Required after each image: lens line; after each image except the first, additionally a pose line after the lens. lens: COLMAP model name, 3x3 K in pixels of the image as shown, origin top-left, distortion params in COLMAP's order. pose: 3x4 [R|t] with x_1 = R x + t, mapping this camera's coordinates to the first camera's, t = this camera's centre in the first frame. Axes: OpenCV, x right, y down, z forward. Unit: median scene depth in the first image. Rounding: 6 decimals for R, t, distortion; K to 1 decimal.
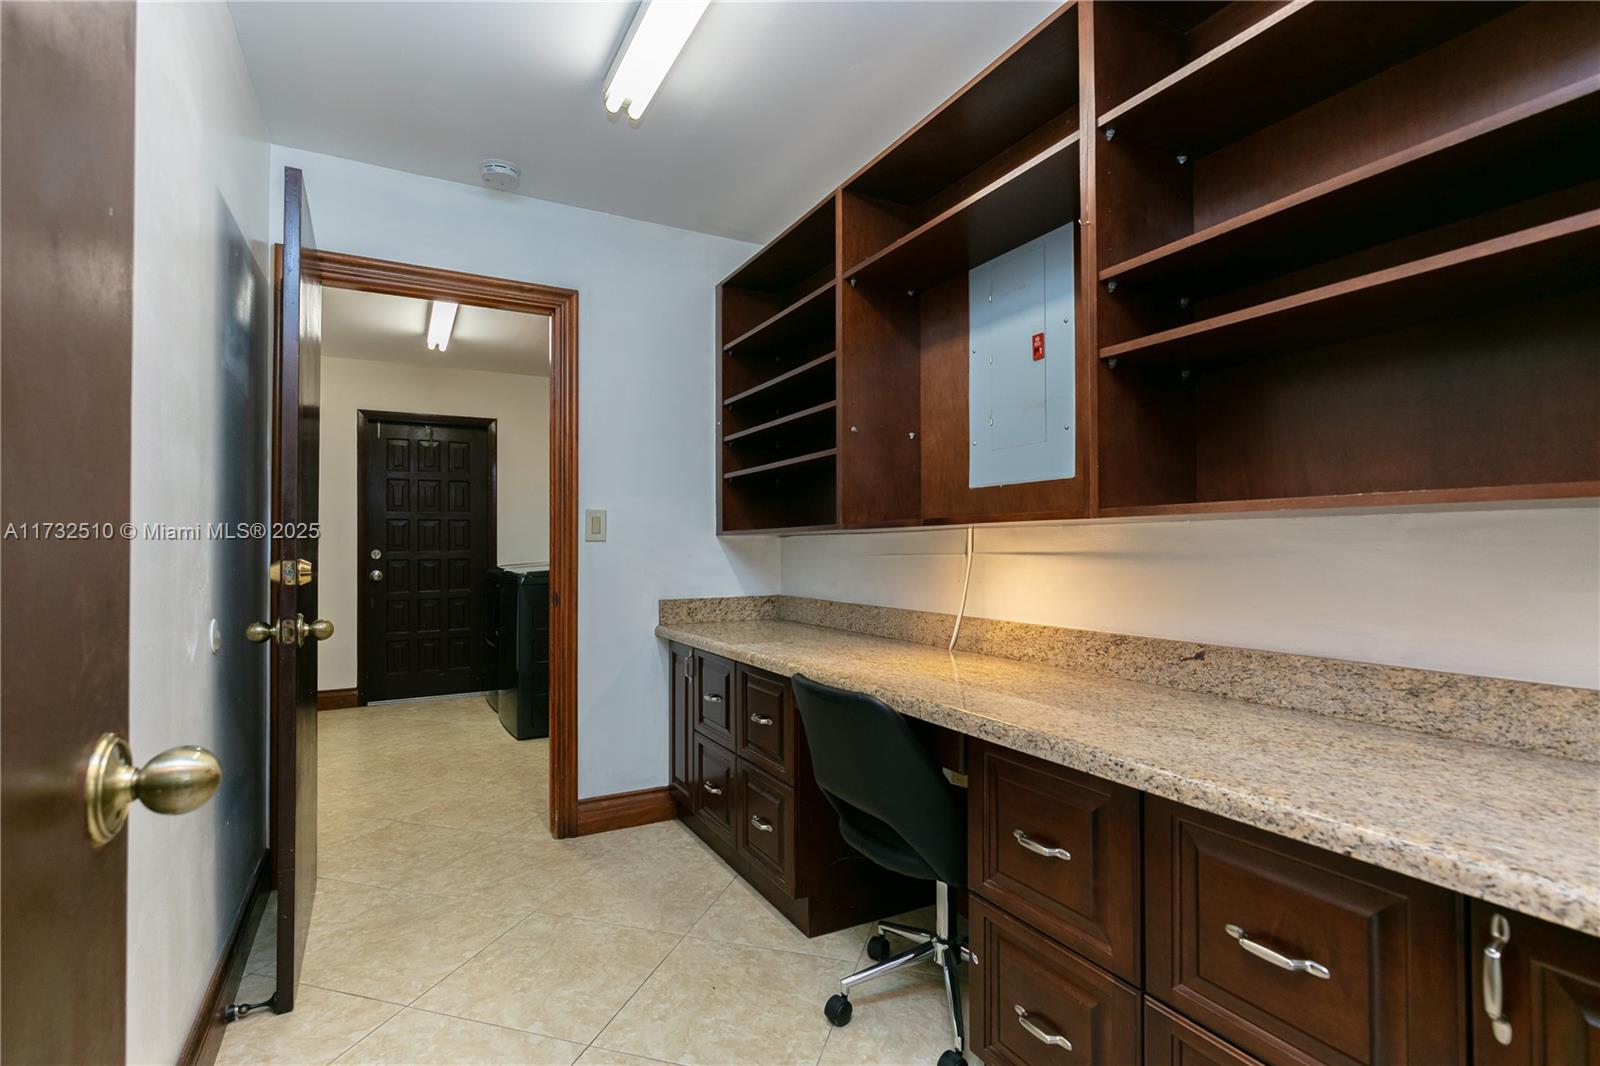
lens RADIAL K [[759.7, 0, 790.1], [0, 759.7, 544.6], [0, 0, 1]] dist [-0.003458, -0.000314]
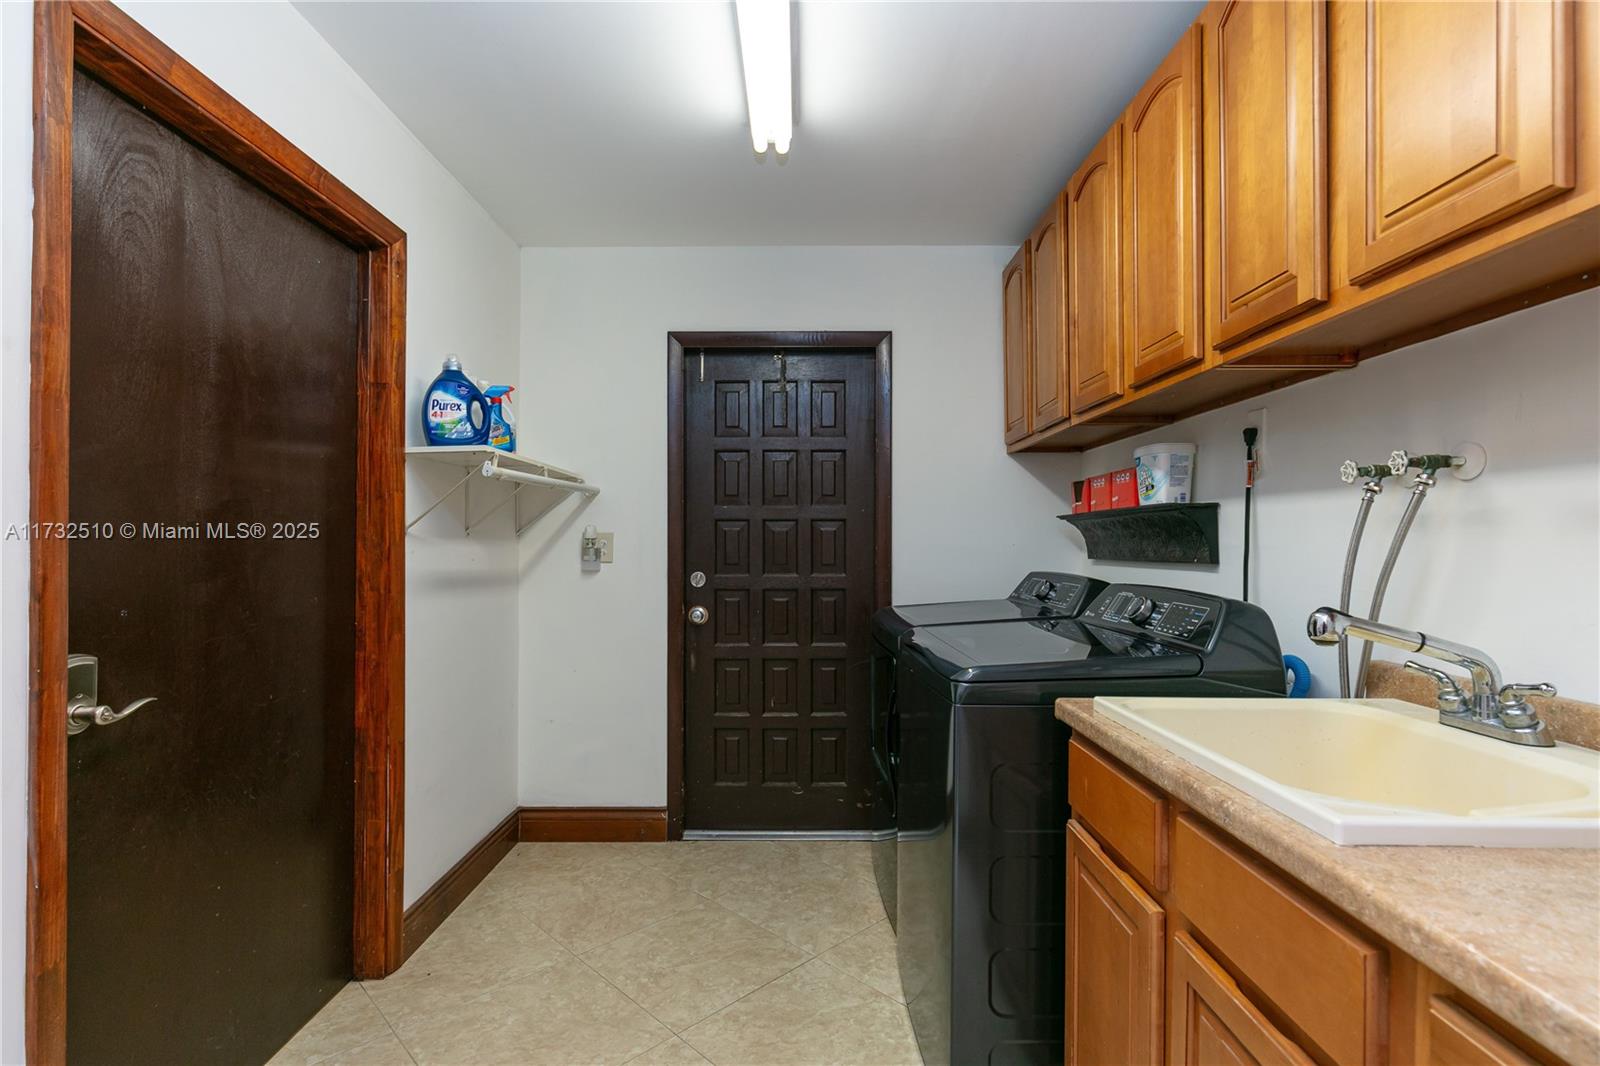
lens RADIAL K [[759.7, 0, 790.1], [0, 759.7, 544.6], [0, 0, 1]] dist [-0.003458, -0.000314]
pose [[0.879863, 0.002782, -0.475219, -0.201166], [0.000315, 0.999979, 0.006437, -0.017718], [0.475227, -0.005813, 0.879844, 0.511349]]
